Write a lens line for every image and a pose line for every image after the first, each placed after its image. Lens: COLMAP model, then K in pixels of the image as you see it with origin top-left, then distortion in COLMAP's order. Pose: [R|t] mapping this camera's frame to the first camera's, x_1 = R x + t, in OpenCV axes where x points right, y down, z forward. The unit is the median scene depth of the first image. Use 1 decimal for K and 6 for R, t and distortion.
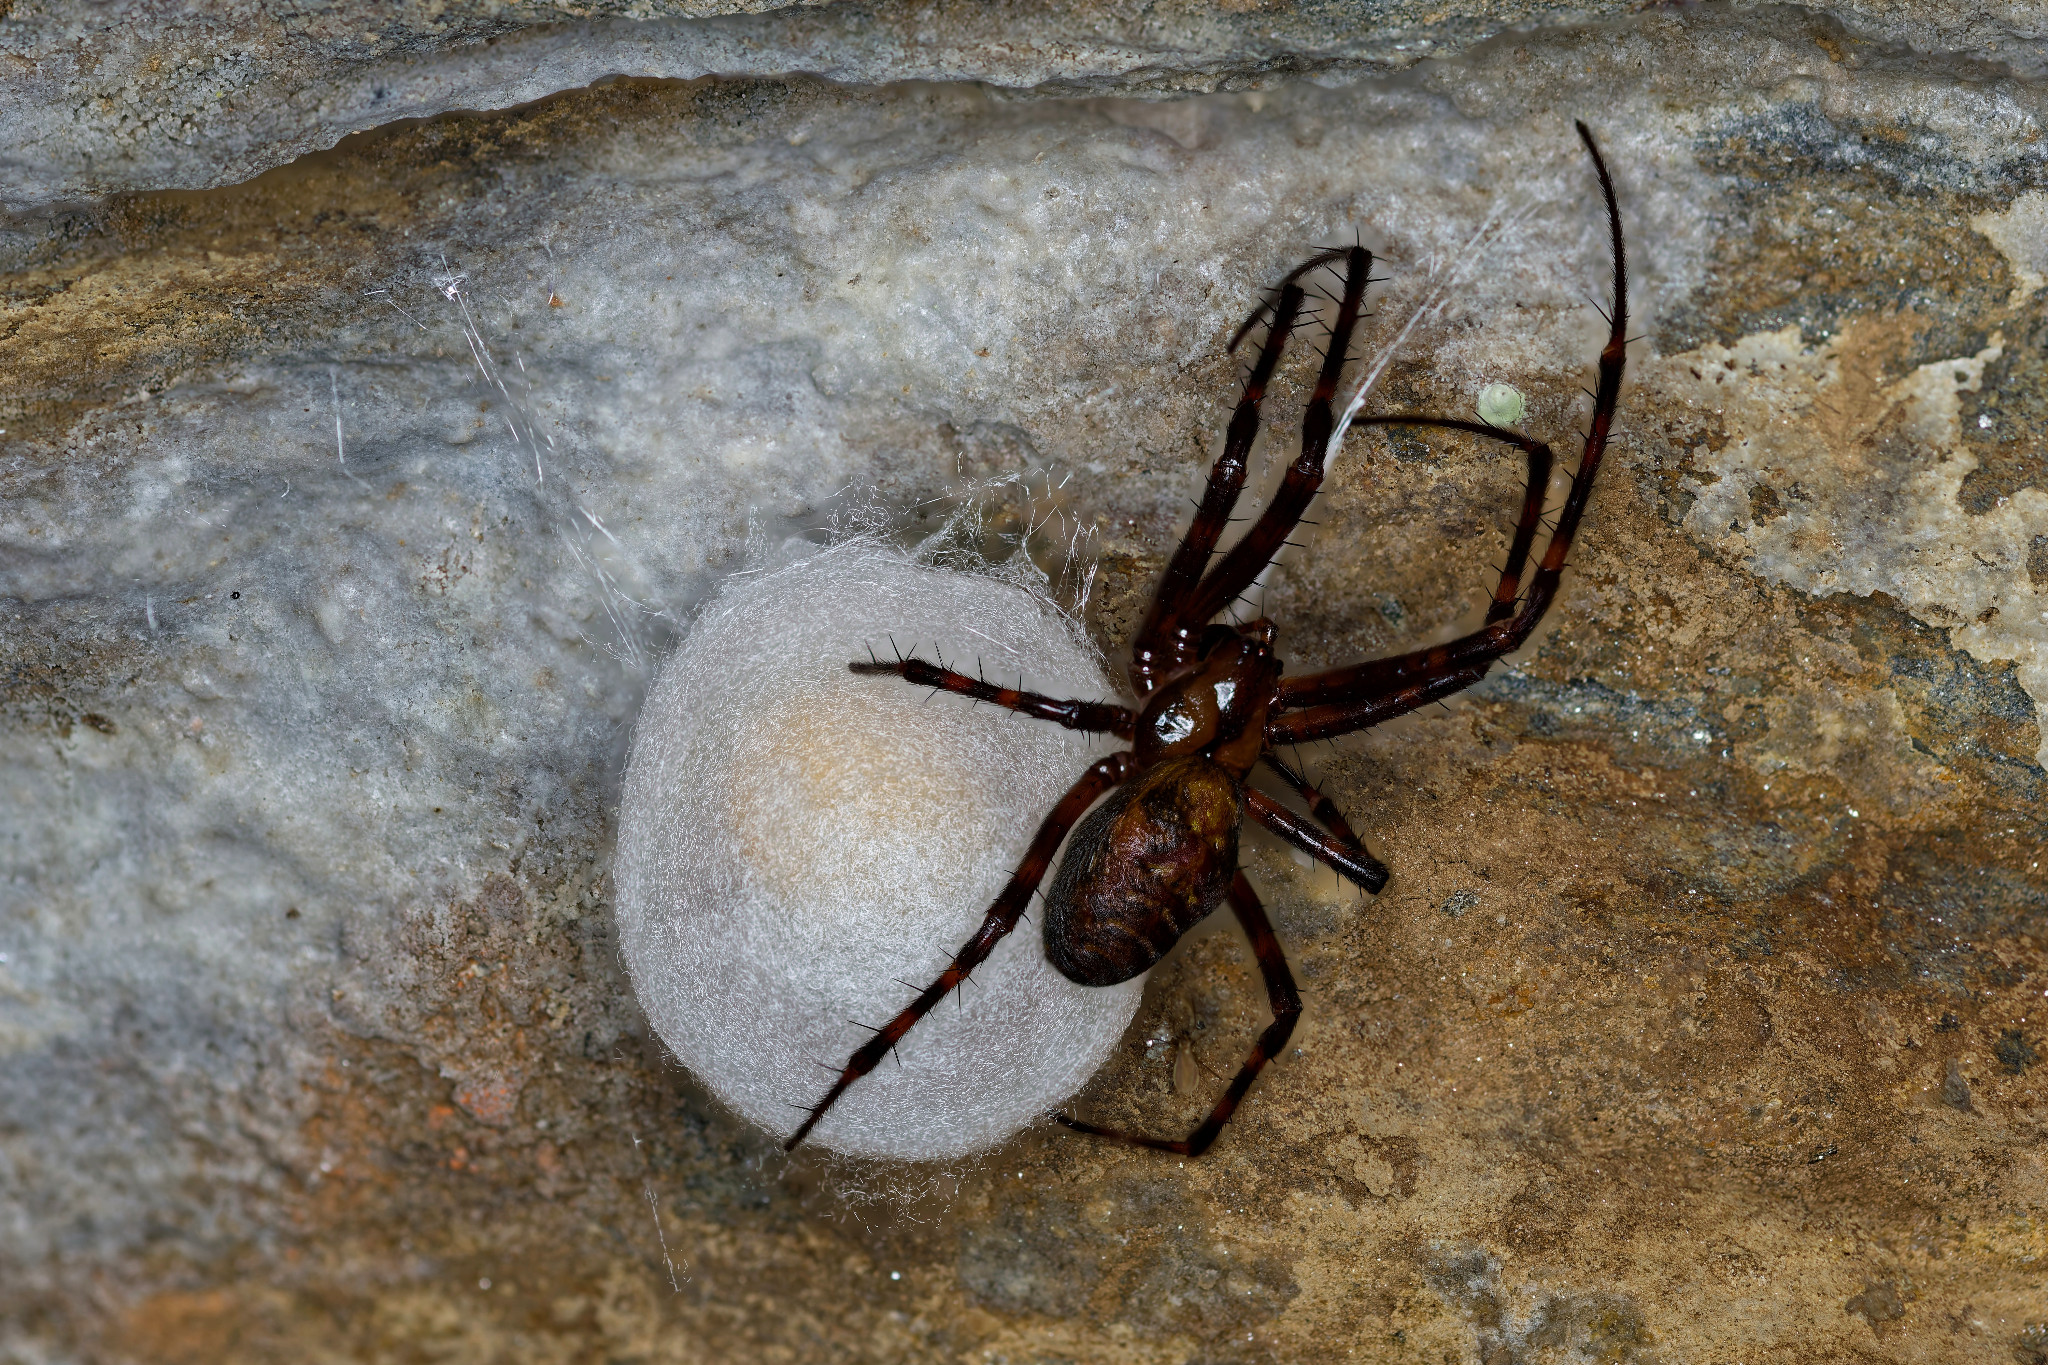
lens RADIAL K [[12433.0, 0, 1001.9], [0, 12433.0, 681.2], [0, 0, 1]] dist [-0.057472, 0.000000]
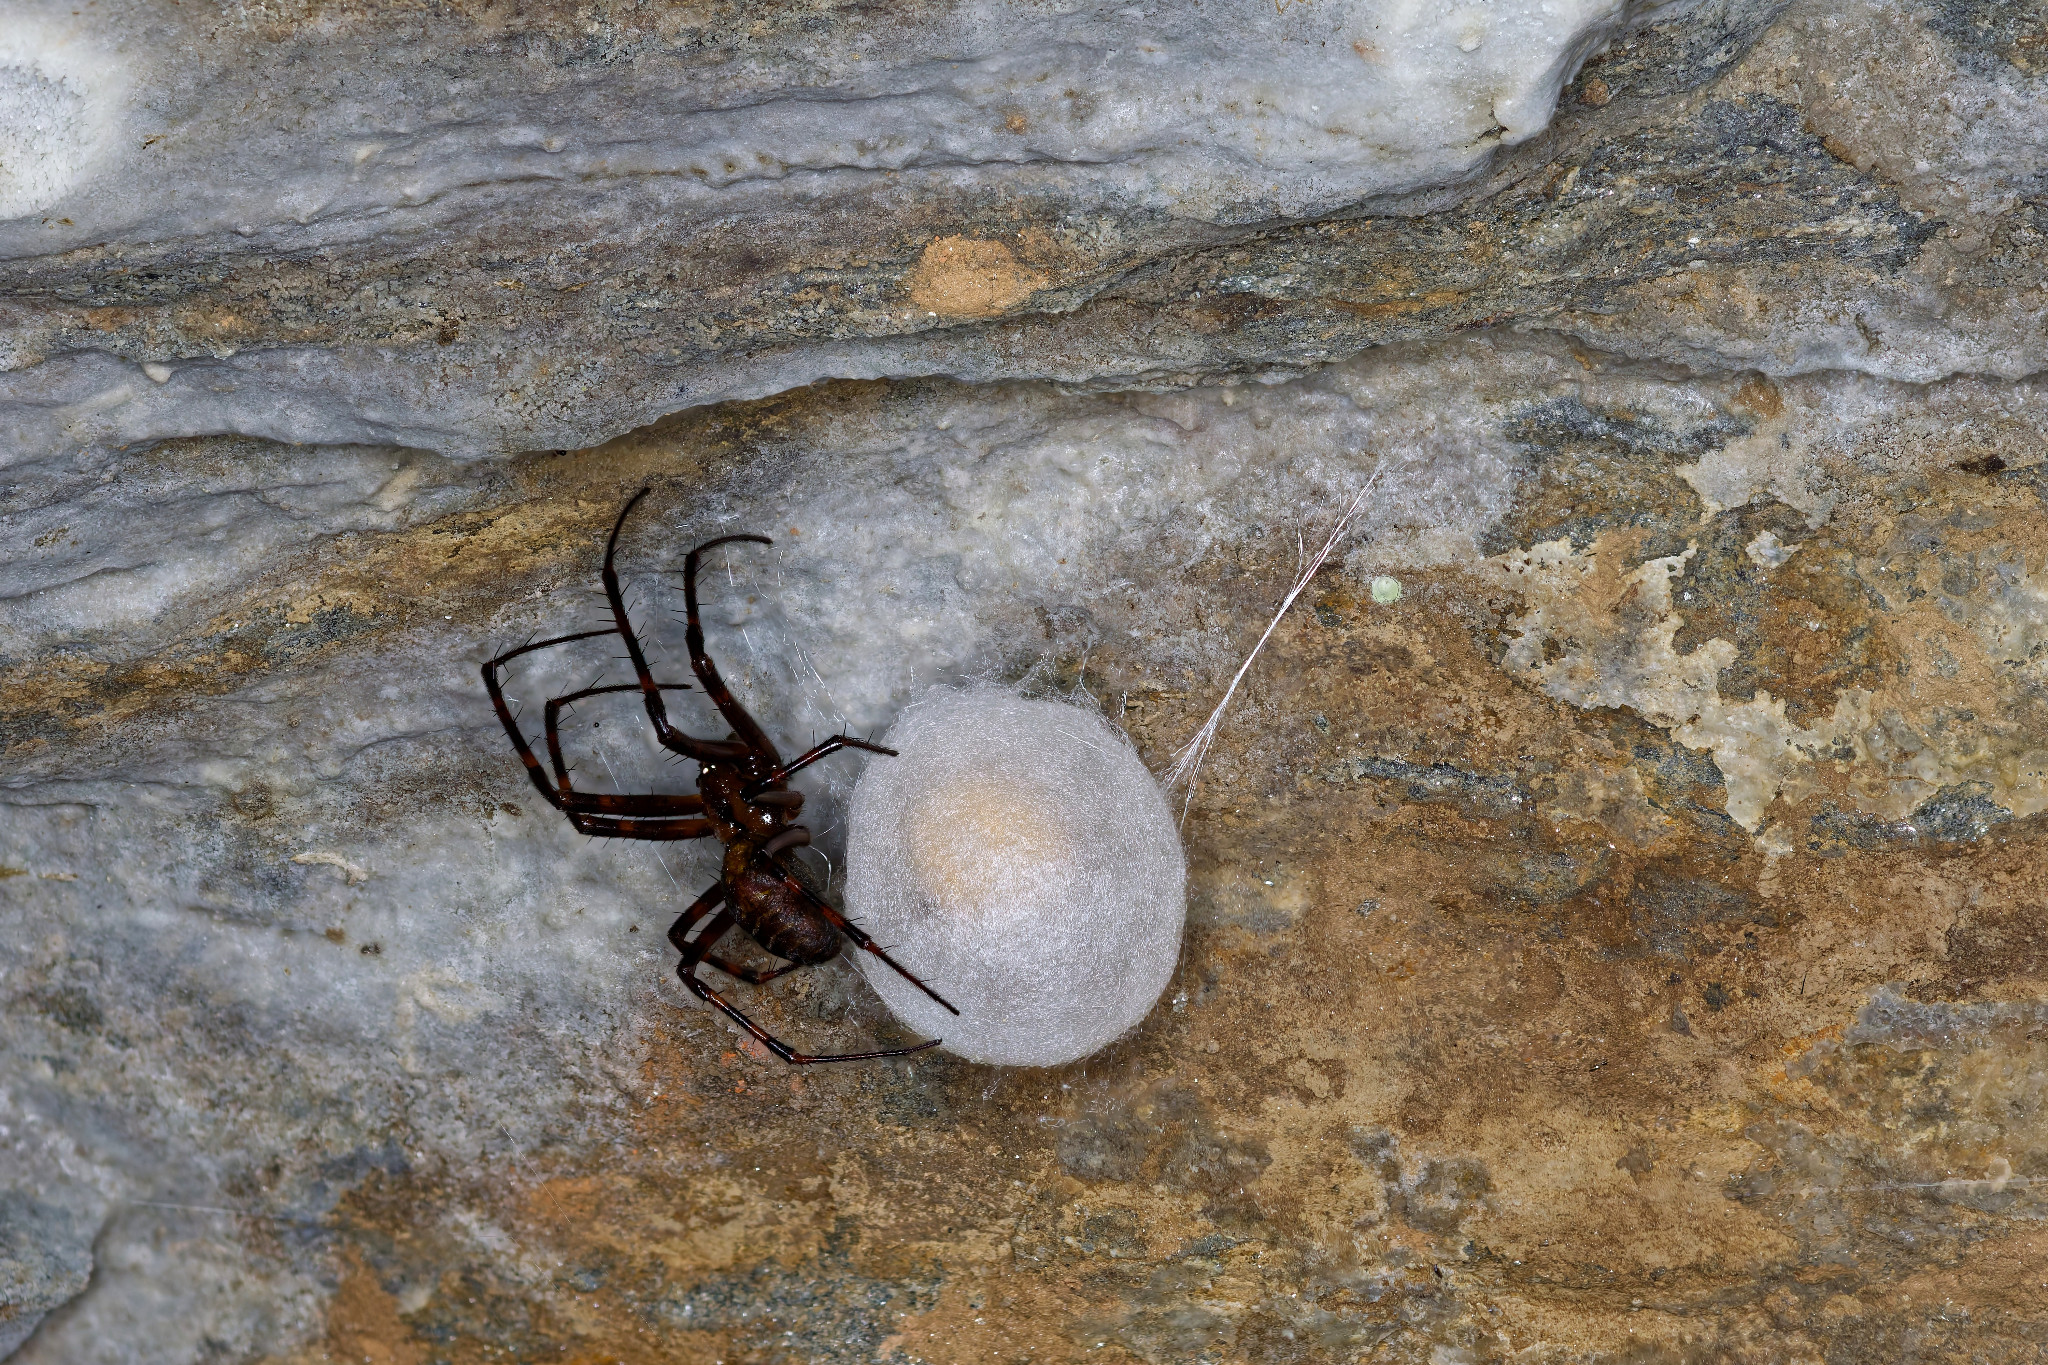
lens RADIAL K [[12433.0, 0, 1036.9], [0, 12433.0, 683.1], [0, 0, 1]] dist [-0.057472, 0.000000]
pose [[0.999579, -0.009279, -0.027479, 0.038773], [0.007600, 0.998134, -0.060586, 0.085568], [0.027990, 0.060352, 0.997785, -0.590977]]
